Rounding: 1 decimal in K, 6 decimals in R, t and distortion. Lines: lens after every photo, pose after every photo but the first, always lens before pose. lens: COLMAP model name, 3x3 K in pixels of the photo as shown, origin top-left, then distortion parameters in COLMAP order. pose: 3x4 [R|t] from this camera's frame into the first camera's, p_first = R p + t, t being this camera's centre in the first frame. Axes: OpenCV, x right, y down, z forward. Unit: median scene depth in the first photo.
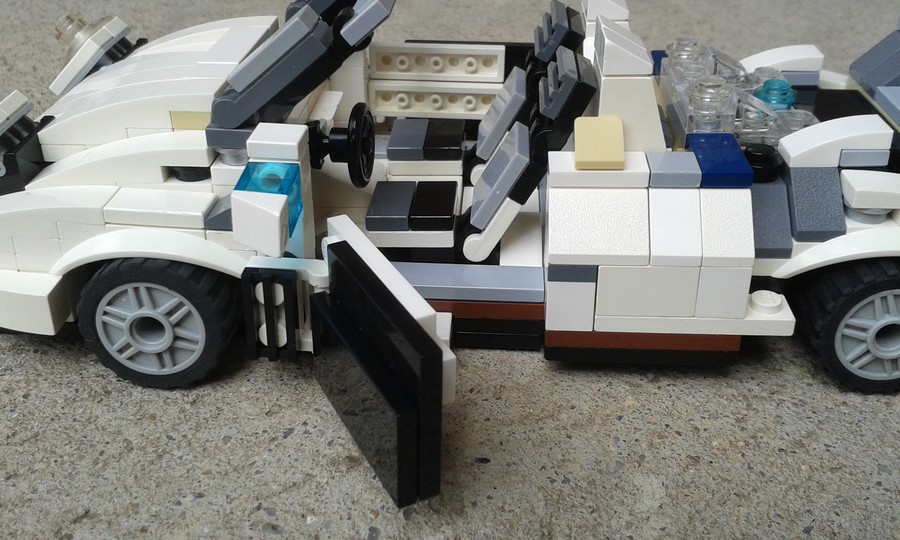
lens RADIAL K [[902.0, 0, 450.0], [0, 902.0, 270.0], [0, 0, 1]] dist [0.213238, -0.556674]
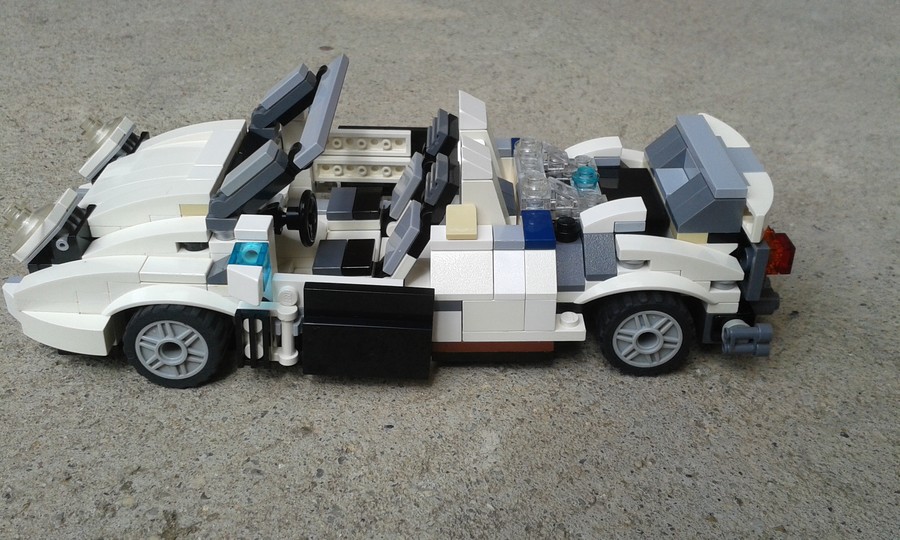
lens RADIAL K [[870.9, 0, 450.3], [0, 870.9, 261.3], [0, 0, 1]] dist [0.249145, -0.637048]
pose [[0.998058, -0.021798, 0.058351, 0.054337], [0.021212, 0.999718, 0.010643, -0.086245], [-0.058566, -0.009385, 0.998239, -0.494616]]
